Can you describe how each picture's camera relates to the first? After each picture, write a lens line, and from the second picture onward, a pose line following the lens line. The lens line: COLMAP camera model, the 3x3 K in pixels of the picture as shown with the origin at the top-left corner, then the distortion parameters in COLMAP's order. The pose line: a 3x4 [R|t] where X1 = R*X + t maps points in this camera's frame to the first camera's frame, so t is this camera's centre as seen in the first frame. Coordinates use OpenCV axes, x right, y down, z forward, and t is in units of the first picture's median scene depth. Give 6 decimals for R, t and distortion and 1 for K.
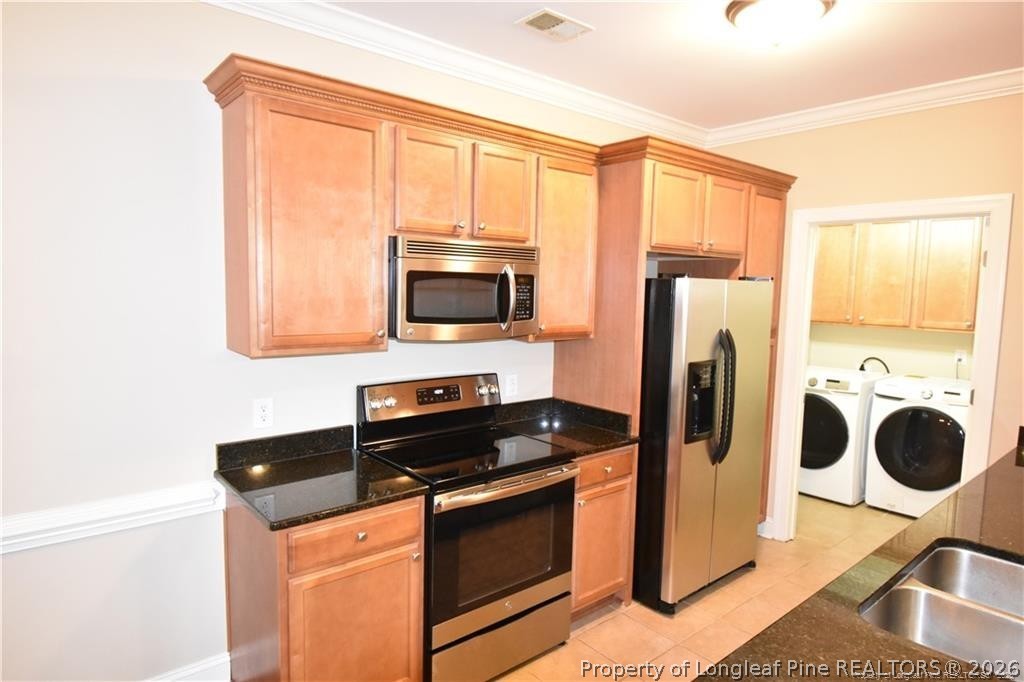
lens RADIAL K [[609.7, 0, 512.0], [0, 609.7, 341.0], [0, 0, 1]] dist [-0.000197, -0.001794]
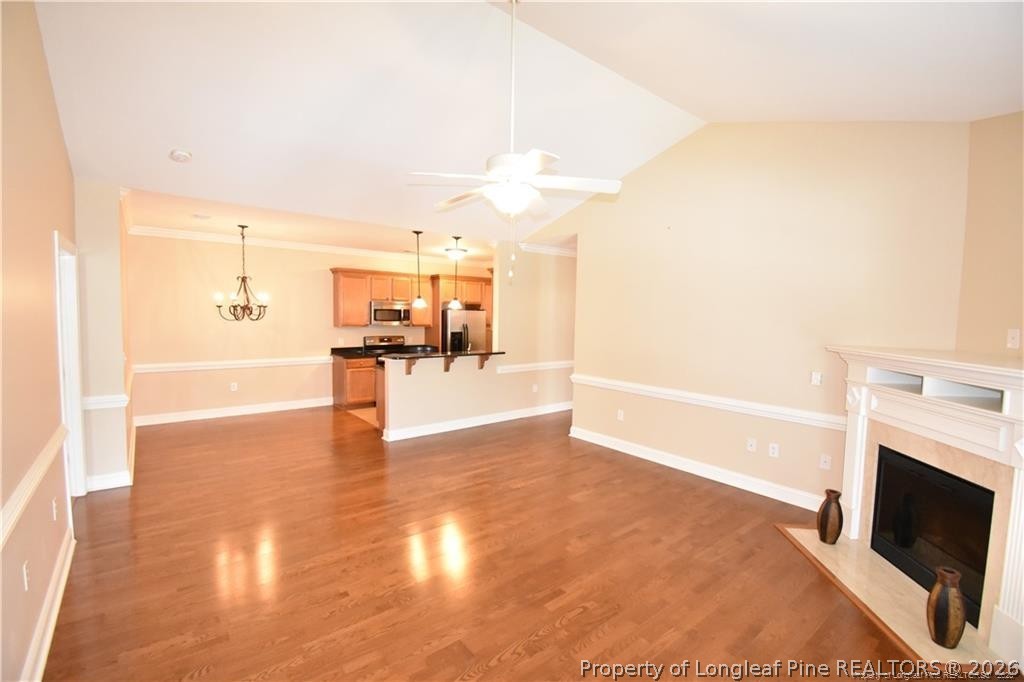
lens RADIAL K [[457.6, 0, 512.0], [0, 457.6, 341.0], [0, 0, 1]] dist [0.002980, 0.000070]
pose [[0.999876, -0.000998, -0.015719, 0.790281], [0.000550, 0.999594, -0.028486, 0.190004], [0.015741, 0.028473, 0.999471, -2.058351]]
